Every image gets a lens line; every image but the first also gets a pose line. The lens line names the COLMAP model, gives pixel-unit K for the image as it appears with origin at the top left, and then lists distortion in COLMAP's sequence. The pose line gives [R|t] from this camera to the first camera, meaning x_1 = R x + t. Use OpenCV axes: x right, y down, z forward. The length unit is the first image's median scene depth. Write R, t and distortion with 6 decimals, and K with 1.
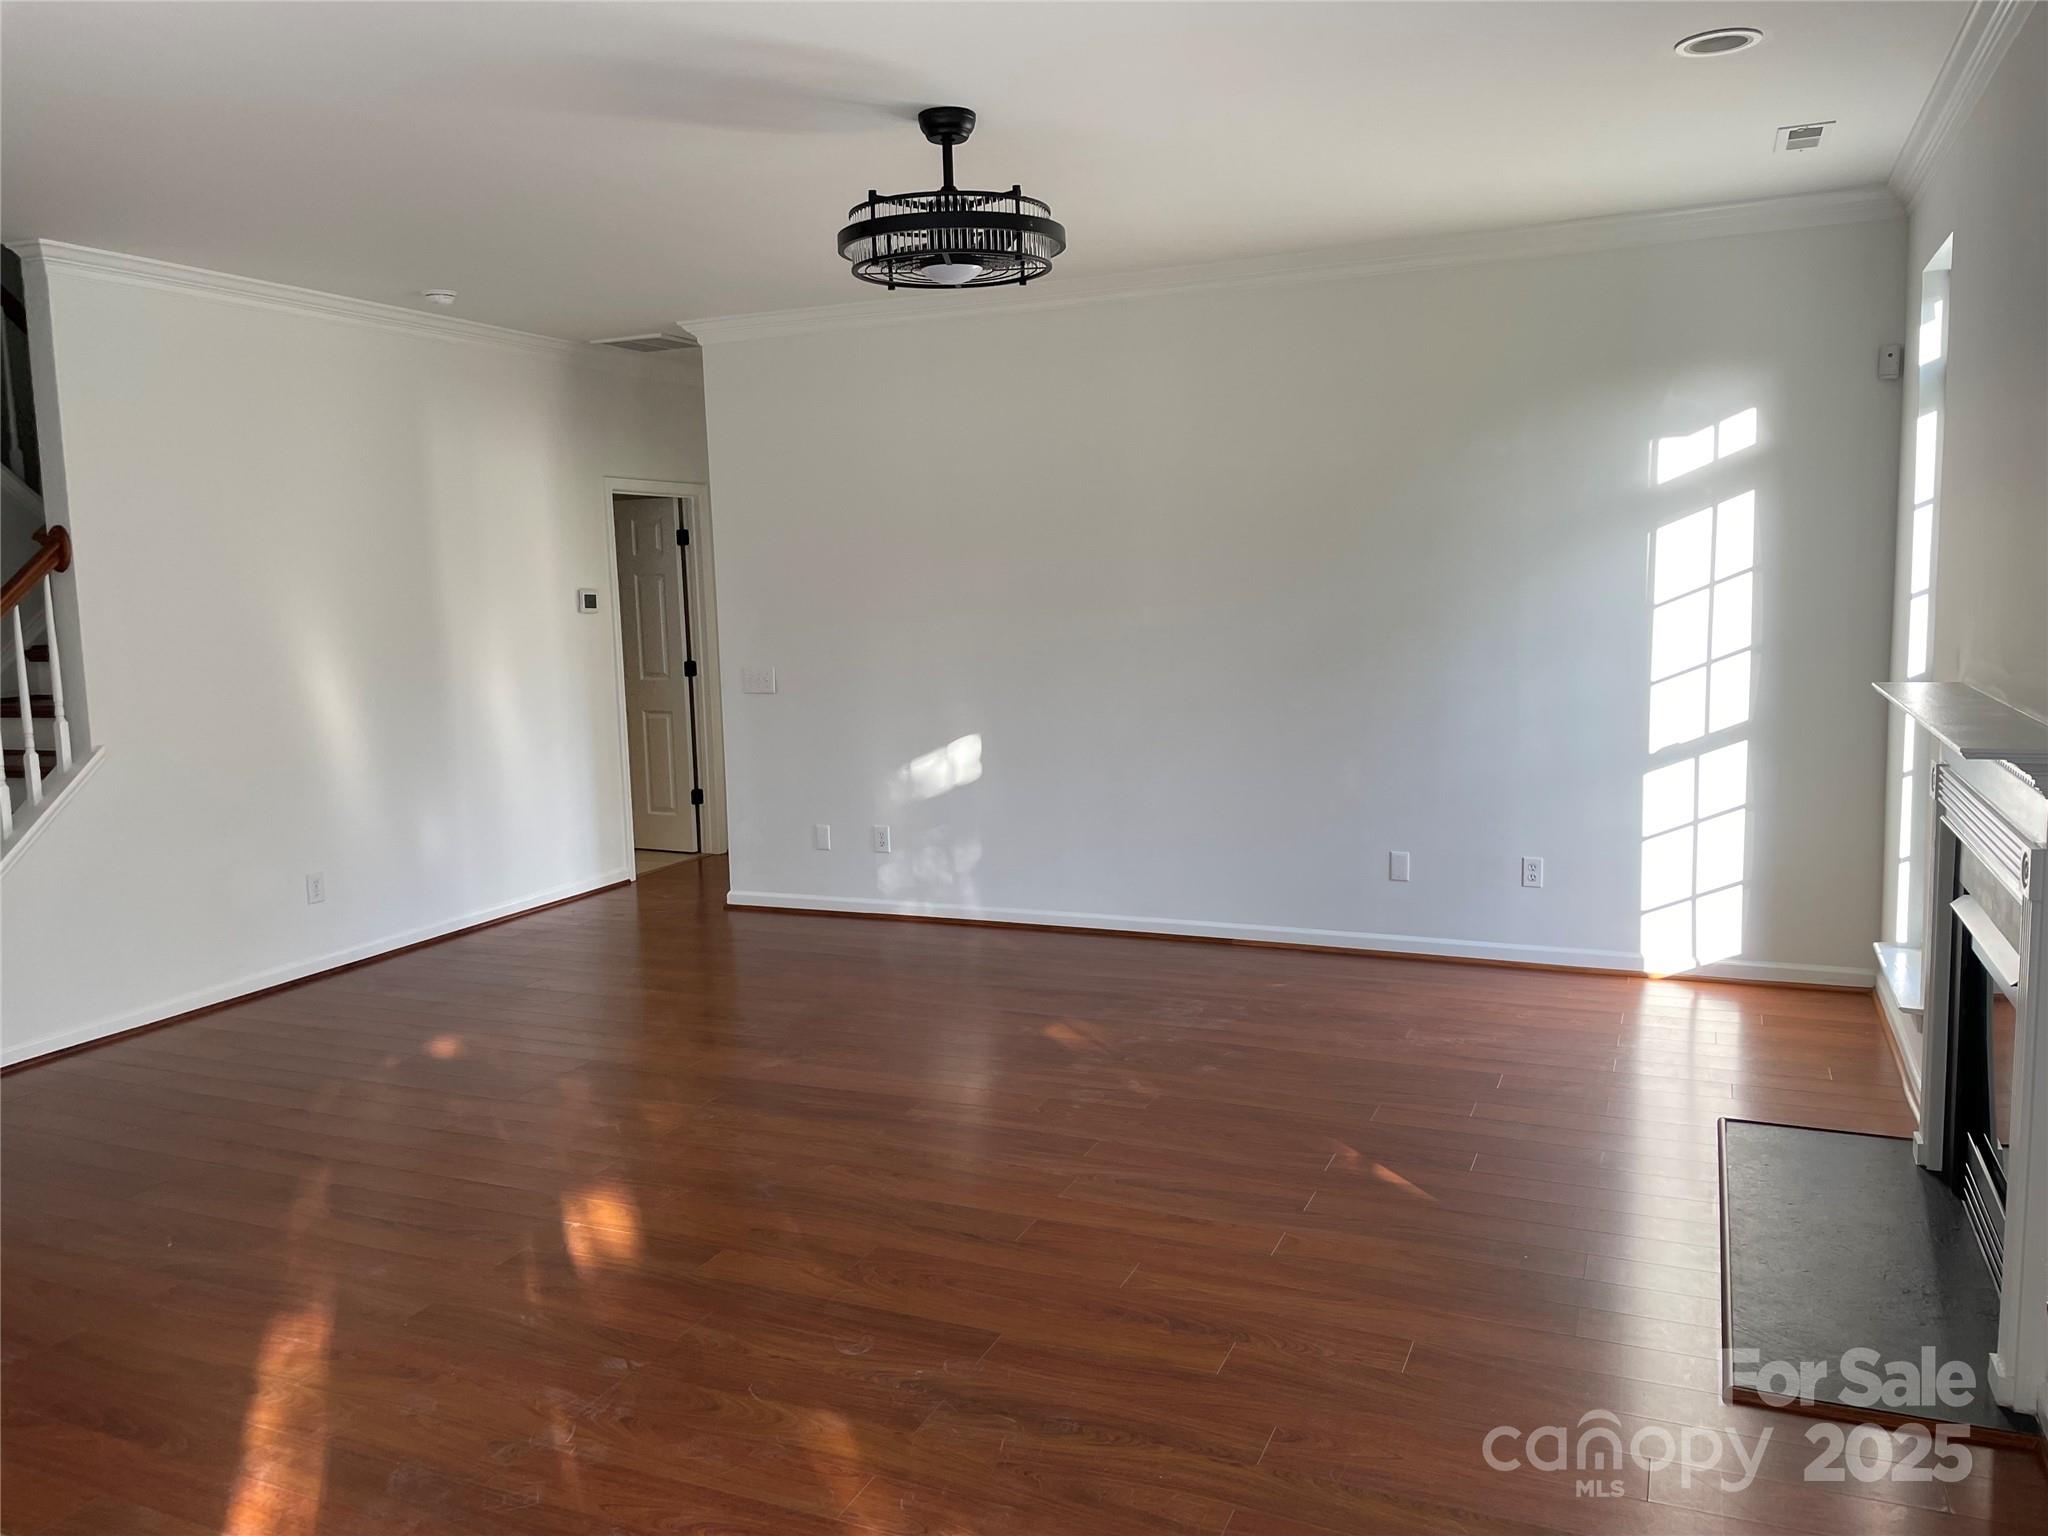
lens RADIAL K [[1516.9, 0, 1018.6], [0, 1516.9, 801.0], [0, 0, 1]] dist [-0.005050, -0.007500]
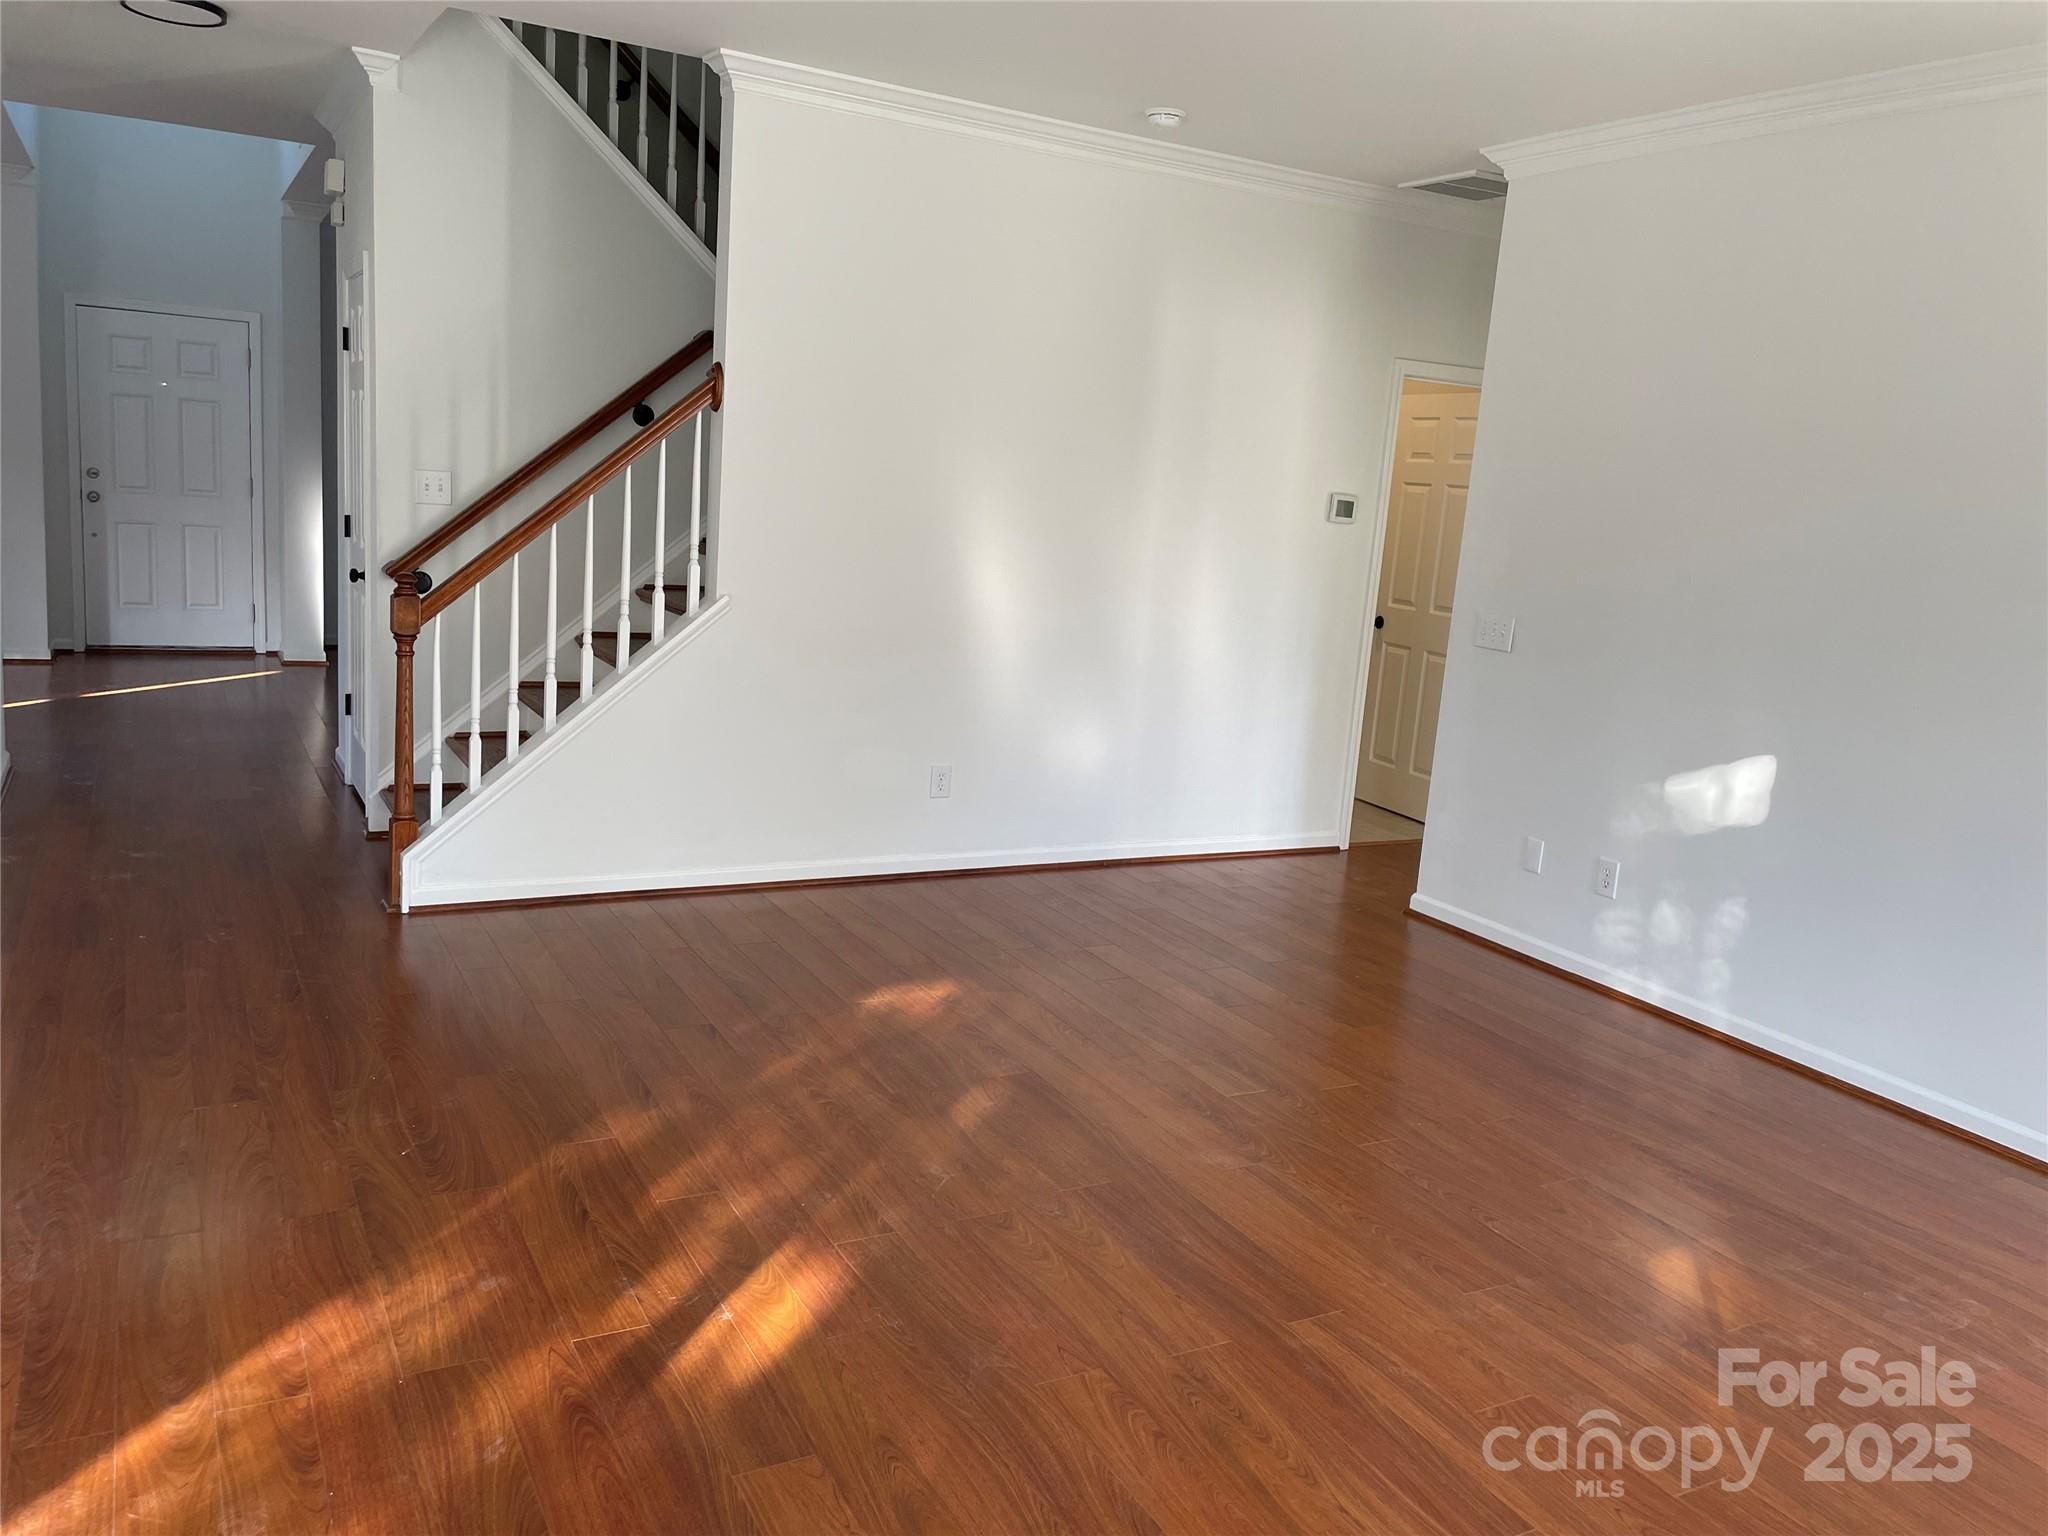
lens RADIAL K [[1539.3, 0, 1026.0], [0, 1539.3, 751.1], [0, 0, 1]] dist [0.090552, -0.128917]
pose [[0.787356, 0.193422, -0.585370, 0.111779], [-0.184631, 0.979908, 0.075448, -0.037890], [0.588202, 0.048673, 0.807248, 0.249973]]
